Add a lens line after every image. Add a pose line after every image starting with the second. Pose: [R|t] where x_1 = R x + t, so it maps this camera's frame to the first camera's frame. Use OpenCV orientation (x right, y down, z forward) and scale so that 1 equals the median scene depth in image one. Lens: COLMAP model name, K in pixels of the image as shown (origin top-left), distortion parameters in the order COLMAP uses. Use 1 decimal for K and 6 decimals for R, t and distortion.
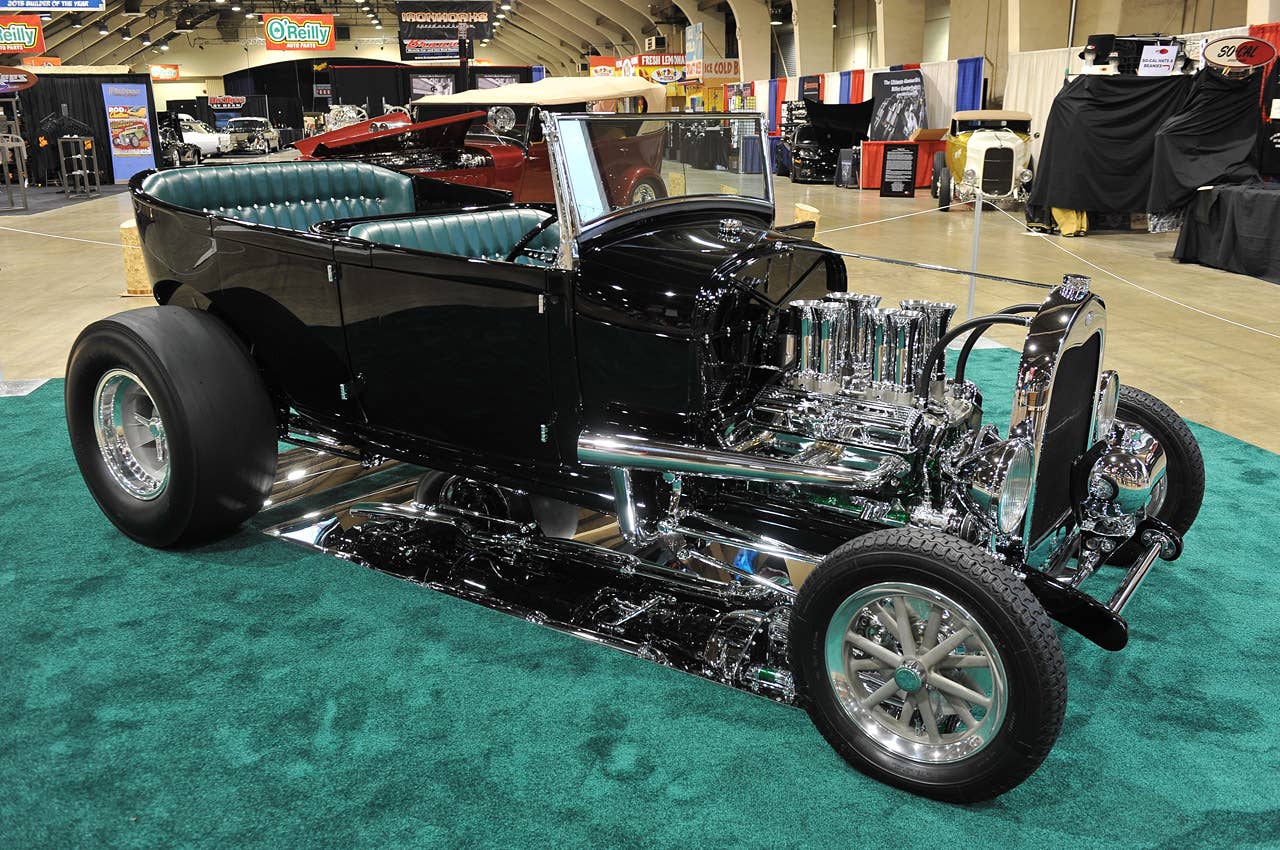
lens RADIAL K [[1139.9, 0, 636.4], [0, 1139.9, 437.6], [0, 0, 1]] dist [-0.017682, -0.004860]
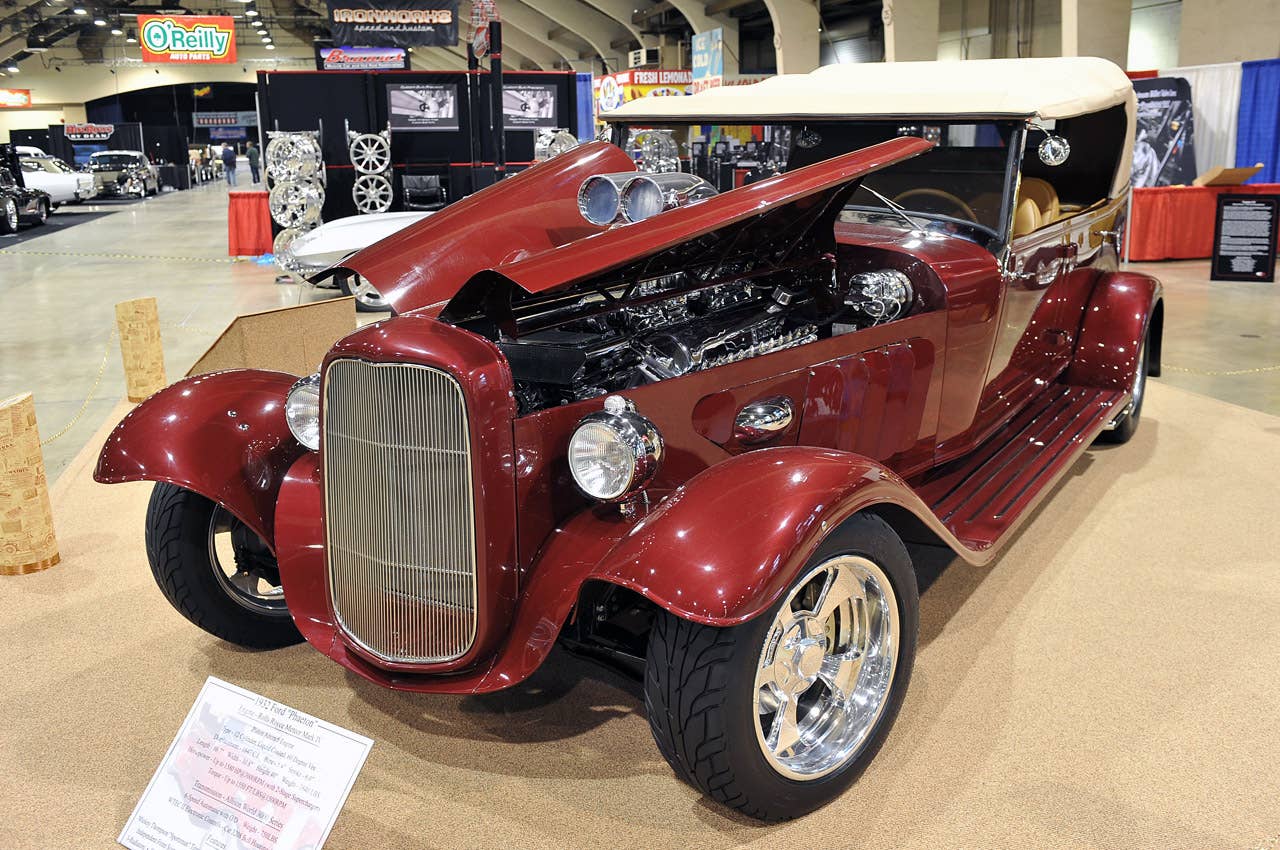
lens RADIAL K [[1209.2, 0, 640.0], [0, 1209.2, 425.0], [0, 0, 1]] dist [-0.008119, -0.016189]
pose [[0.996434, -0.022076, 0.081436, -0.064242], [0.026081, 0.998485, -0.048447, -0.051441], [-0.080243, 0.050398, 0.995500, 0.180302]]
